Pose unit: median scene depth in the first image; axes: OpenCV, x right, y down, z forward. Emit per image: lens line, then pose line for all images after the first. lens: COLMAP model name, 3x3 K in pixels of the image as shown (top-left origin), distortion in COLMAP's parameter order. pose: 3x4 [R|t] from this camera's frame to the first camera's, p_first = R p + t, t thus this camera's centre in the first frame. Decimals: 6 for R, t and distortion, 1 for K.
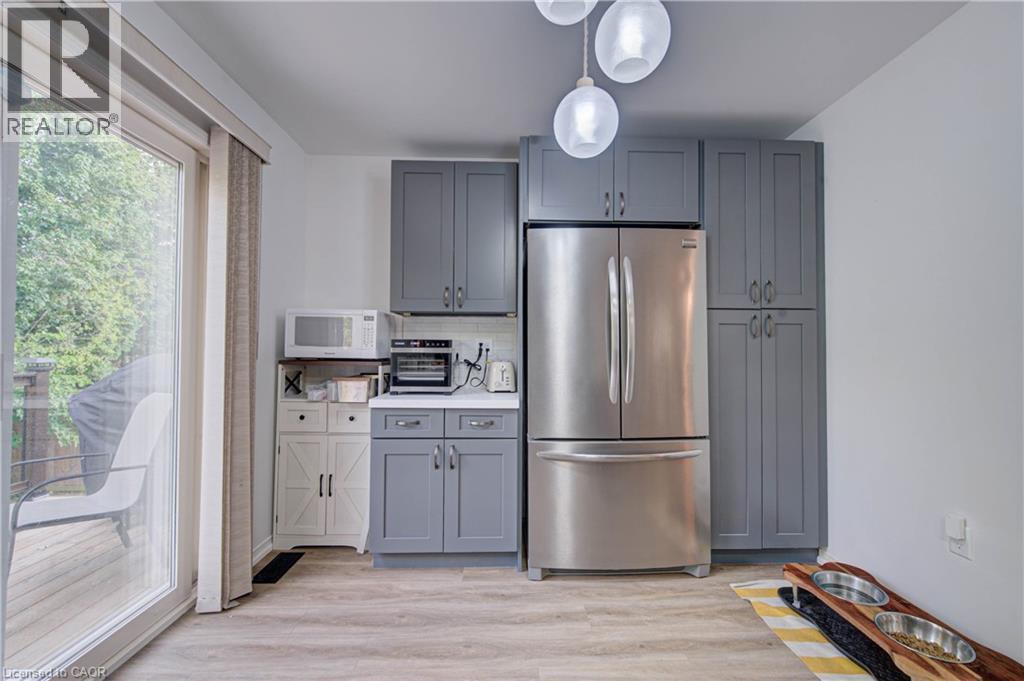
lens RADIAL K [[398.3, 0, 514.7], [0, 398.3, 341.8], [0, 0, 1]] dist [0.003542, -0.001350]
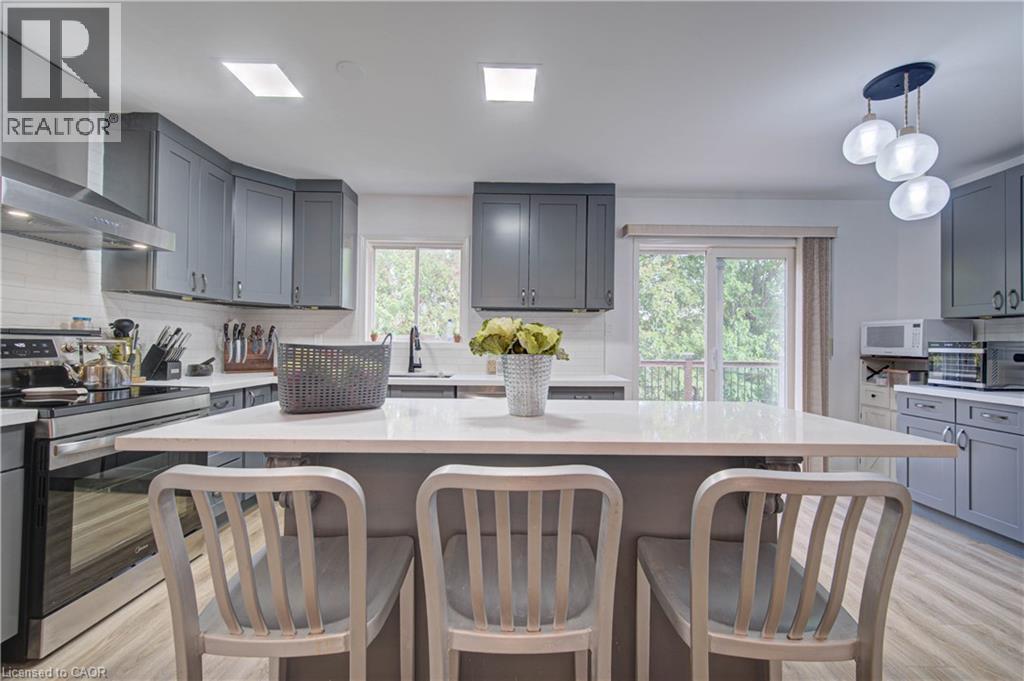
lens RADIAL K [[398.3, 0, 514.5], [0, 398.3, 343.5], [0, 0, 1]] dist [0.003542, -0.001350]
pose [[-0.020843, -0.008074, -0.999750, 1.068896], [0.012164, 0.999891, -0.008329, -0.006595], [0.999709, -0.012335, -0.020743, -0.313257]]
